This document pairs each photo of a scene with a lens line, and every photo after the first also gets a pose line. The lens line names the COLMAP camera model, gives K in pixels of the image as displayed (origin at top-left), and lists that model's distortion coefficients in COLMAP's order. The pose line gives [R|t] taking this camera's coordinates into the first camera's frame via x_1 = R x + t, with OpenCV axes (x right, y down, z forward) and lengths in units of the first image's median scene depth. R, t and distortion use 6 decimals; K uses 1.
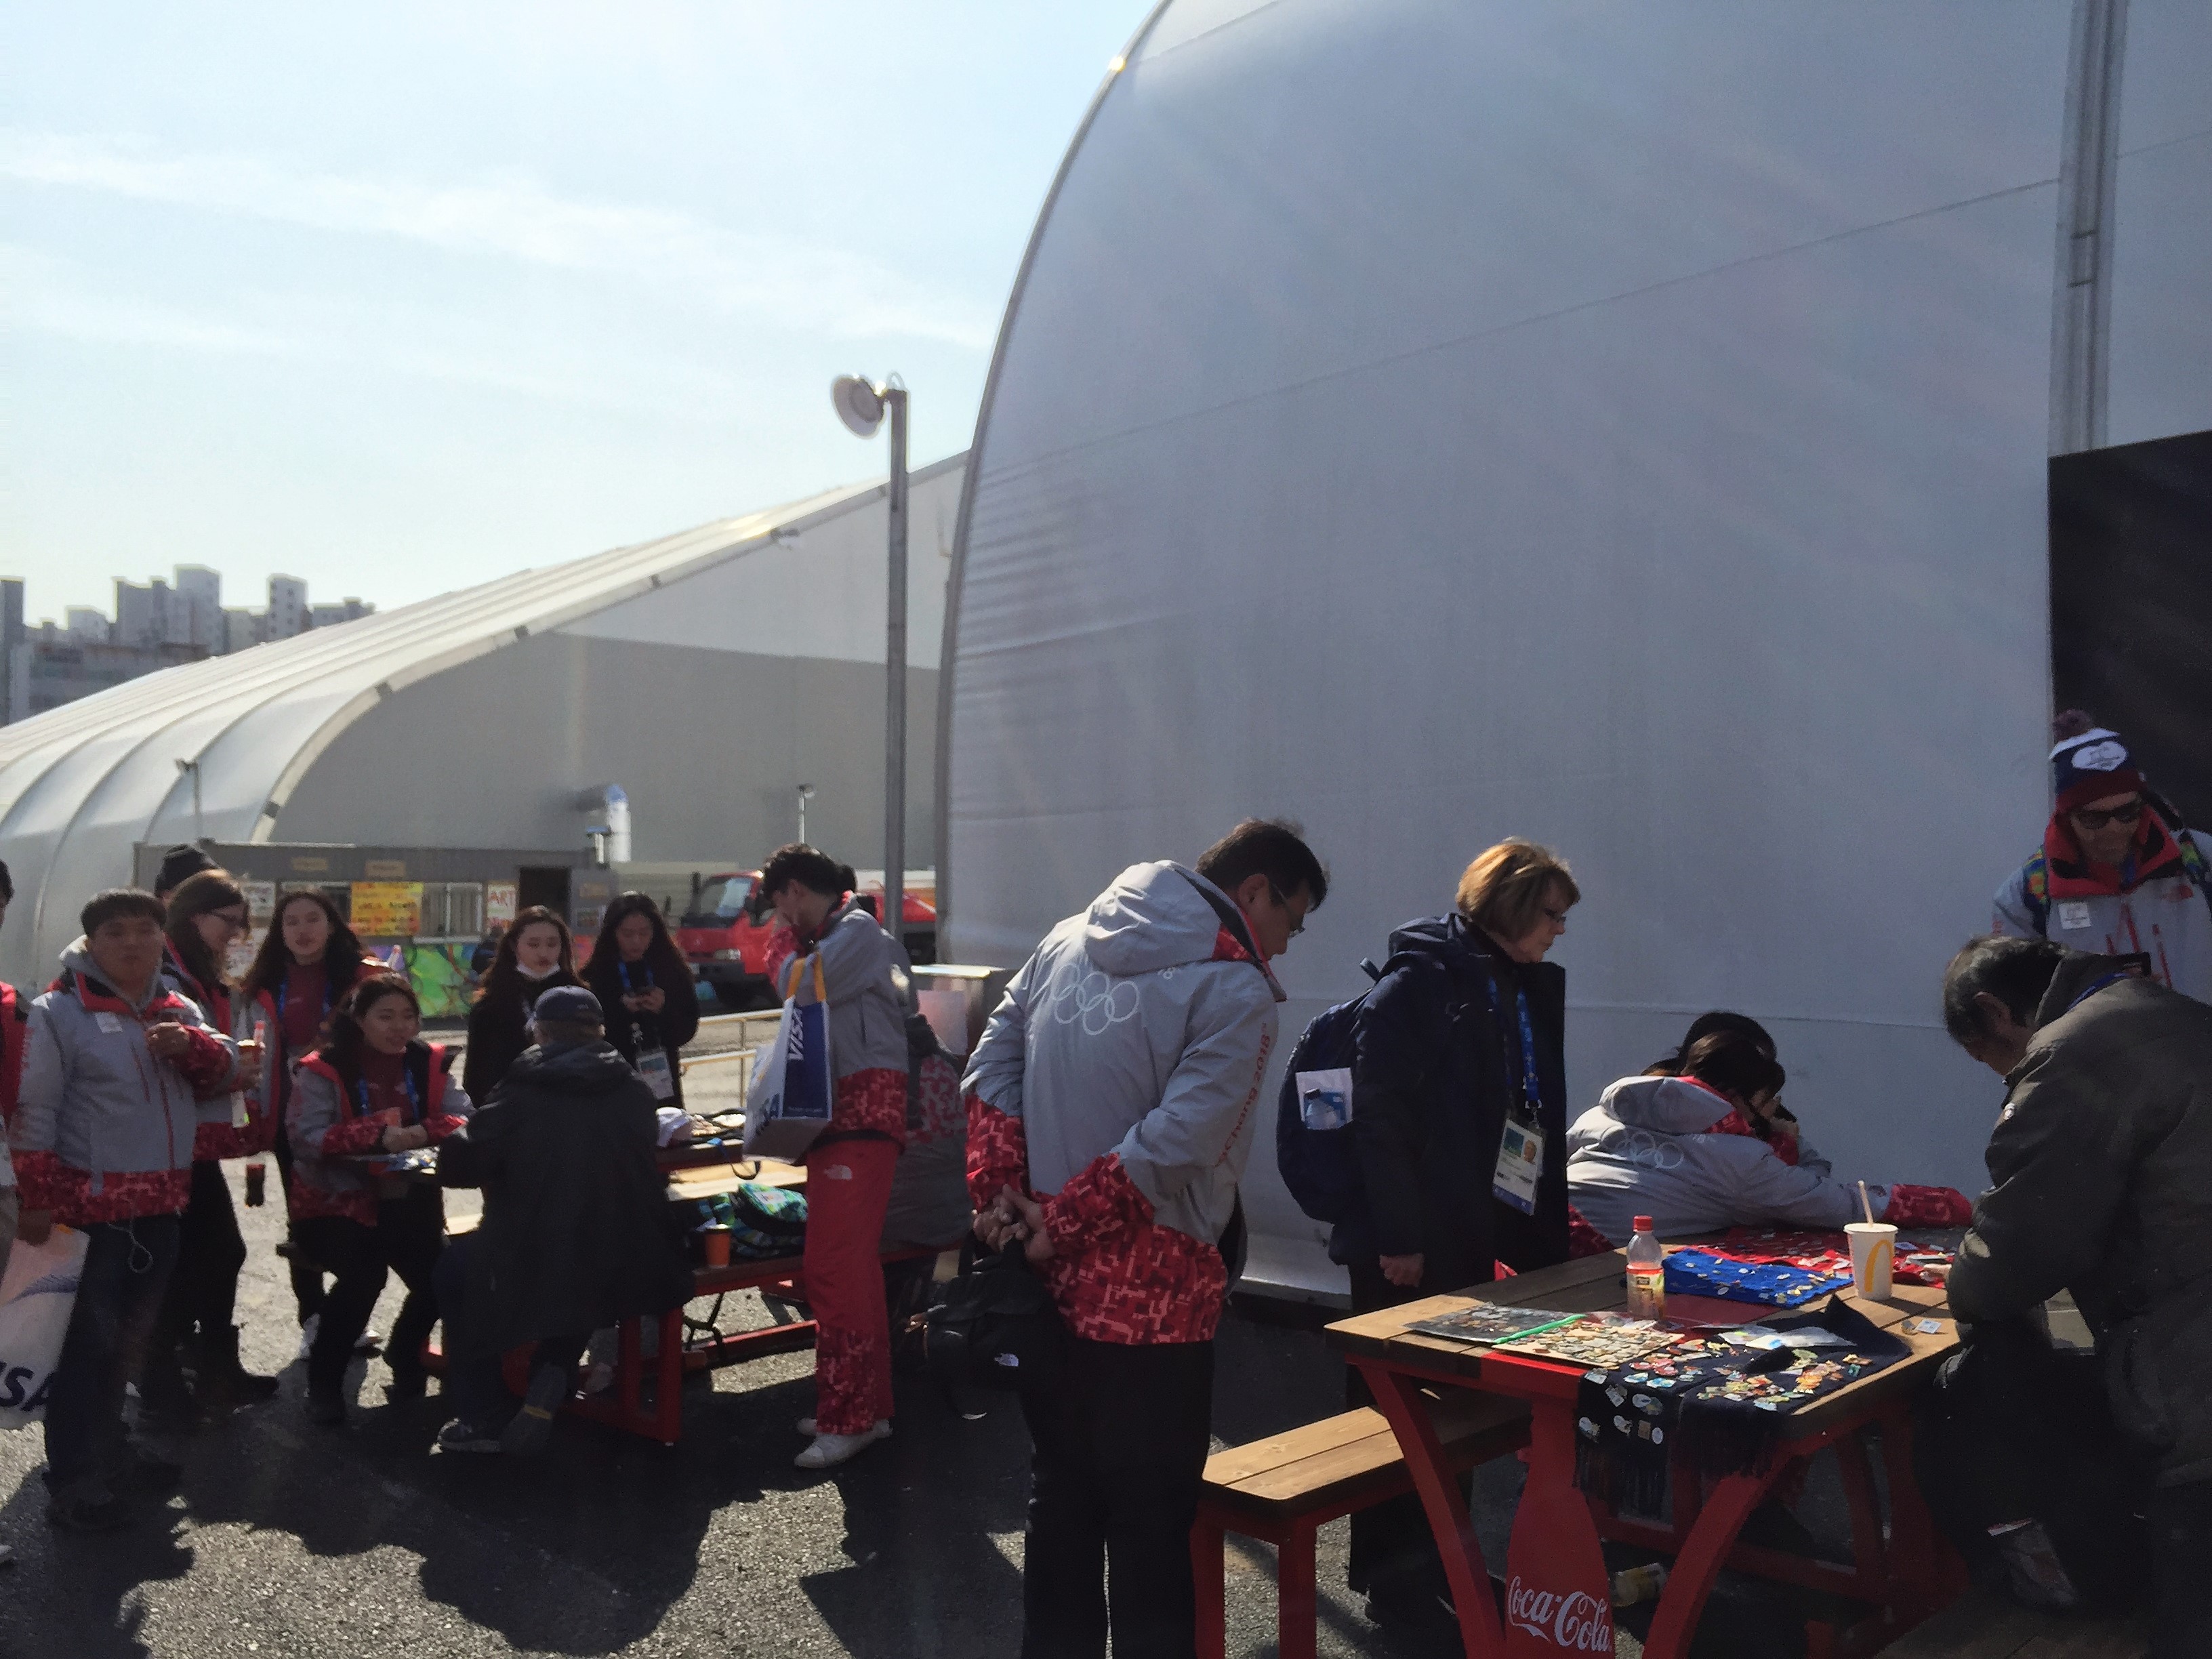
lens RADIAL K [[1831.0, 0, 1101.4], [0, 1831.0, 829.0], [0, 0, 1]] dist [0.032062, -0.064918]
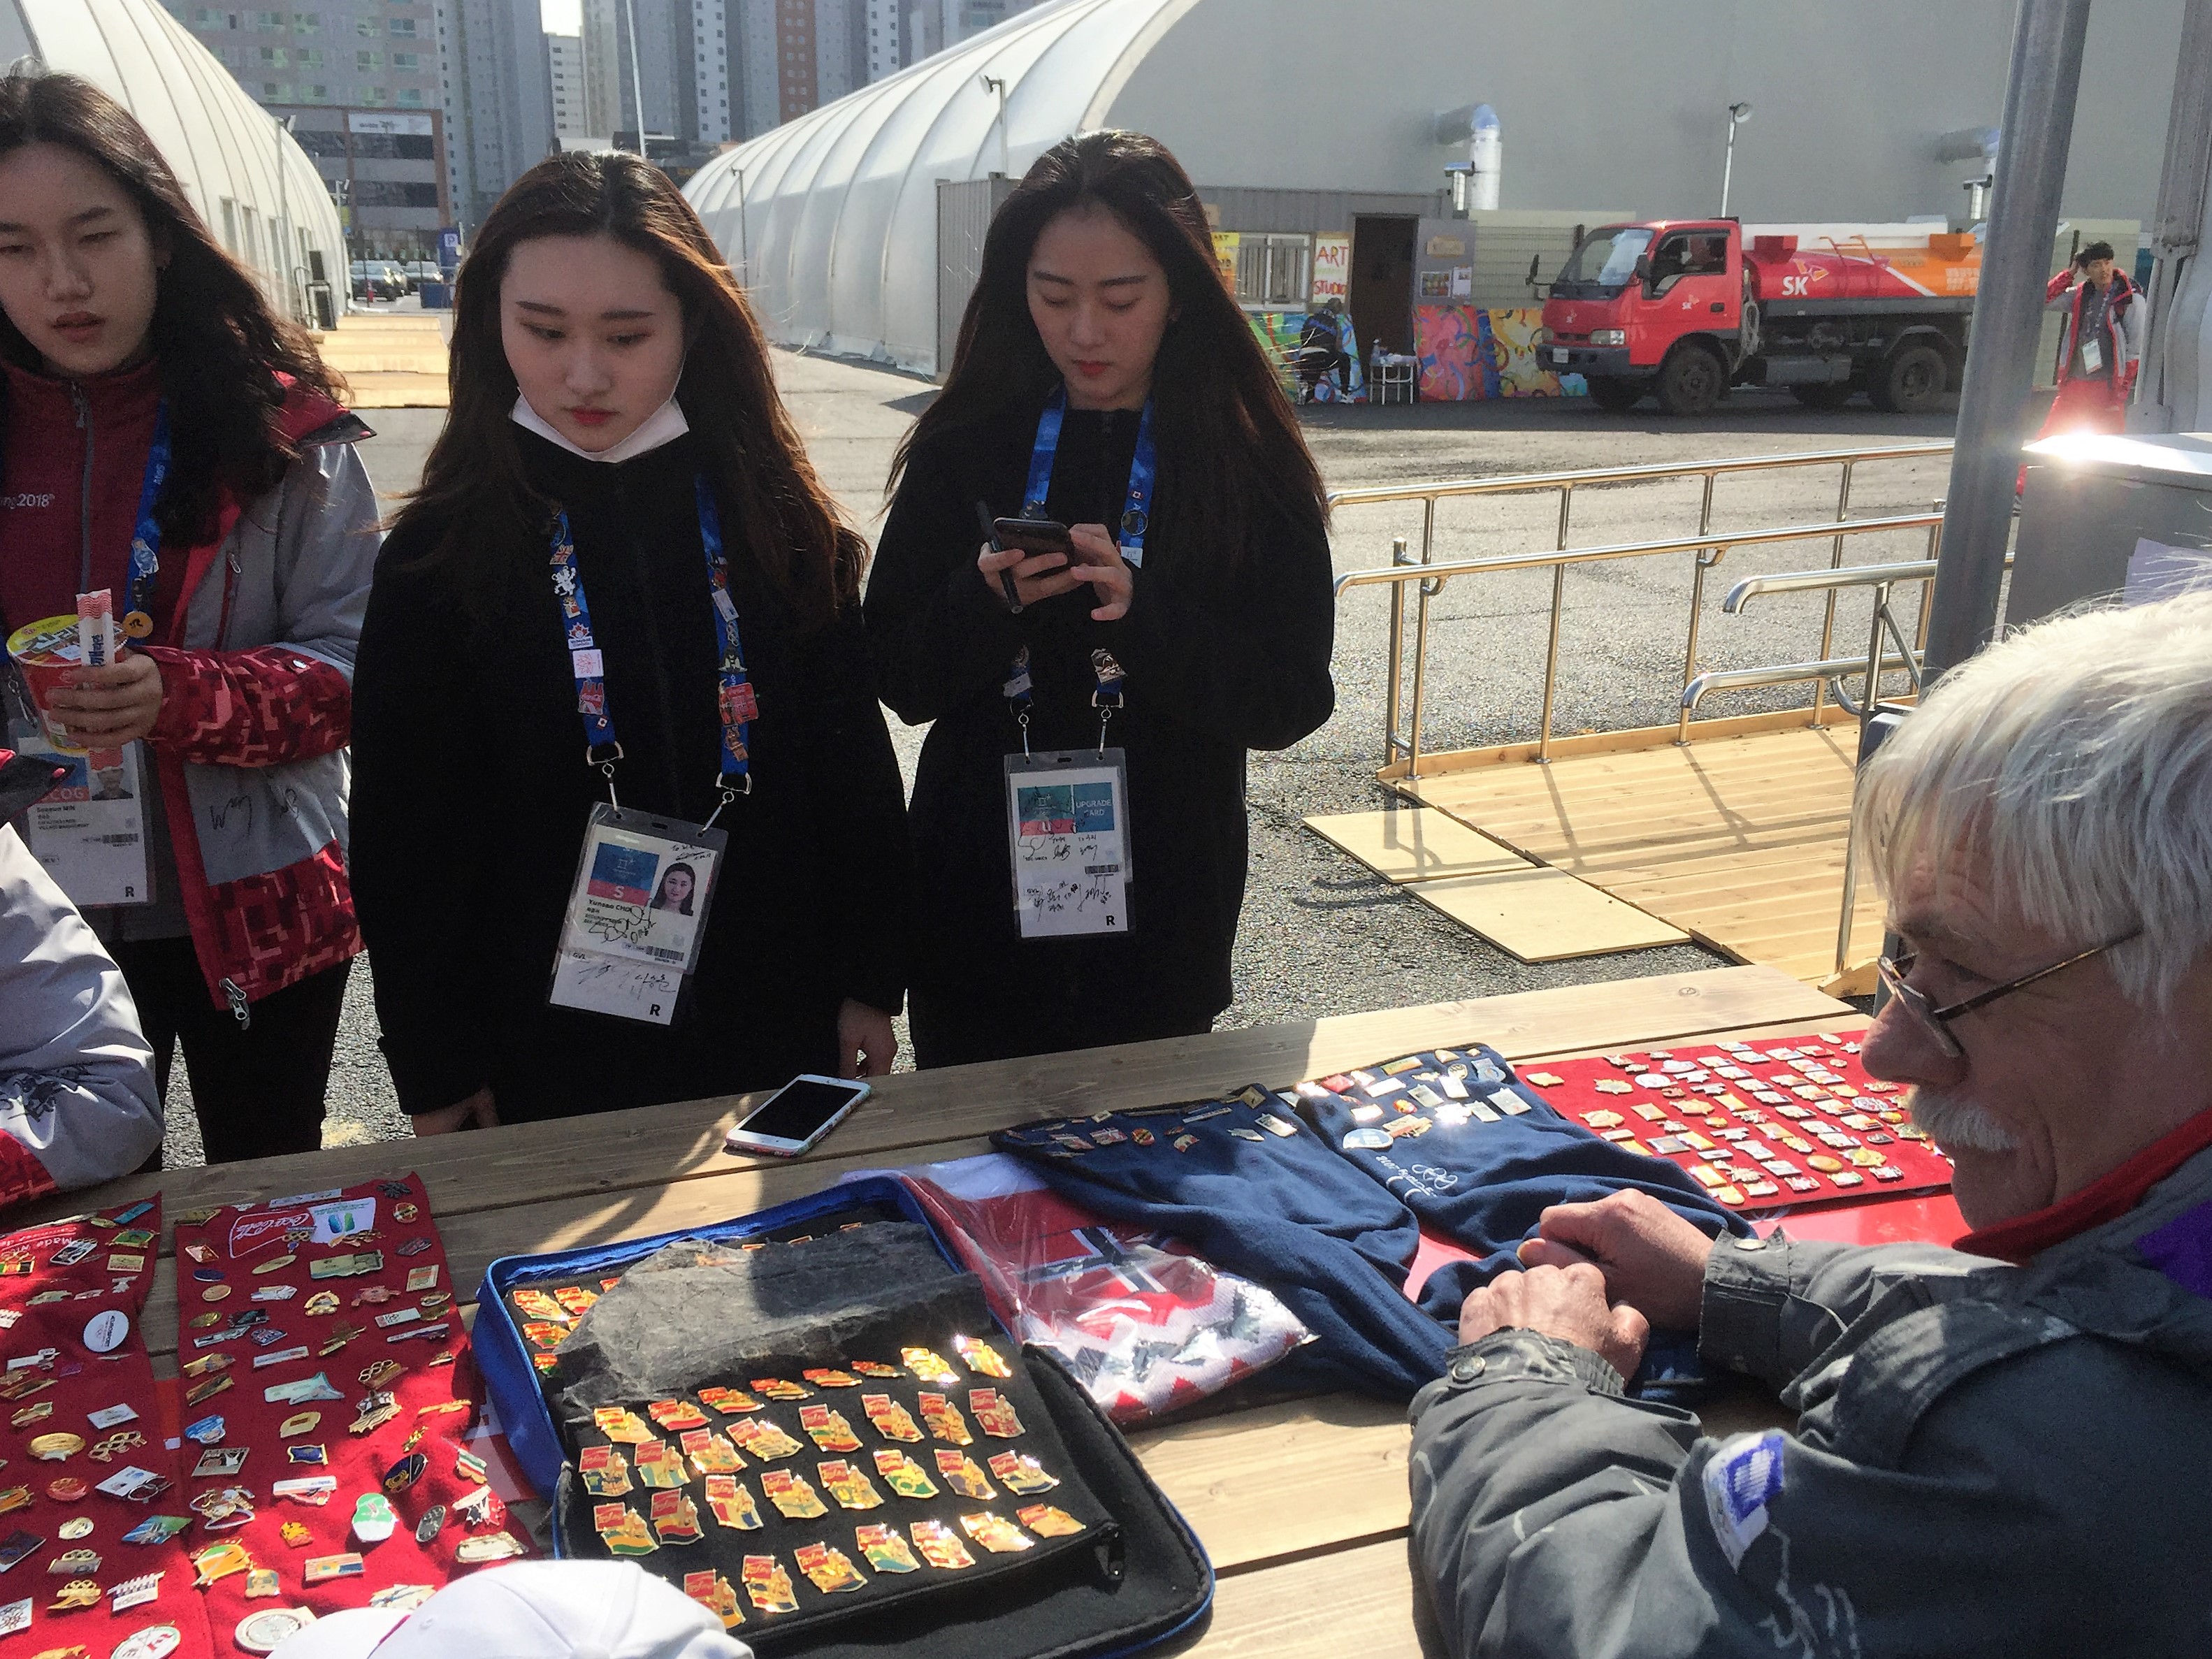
lens RADIAL K [[1830.9, 0, 1166.8], [0, 1830.9, 794.7], [0, 0, 1]] dist [0.032062, -0.064918]
pose [[0.901874, 0.134899, -0.410397, -0.032261], [0.000269, 0.949819, 0.312801, 0.010882], [0.432000, -0.282217, 0.856580, 0.218782]]
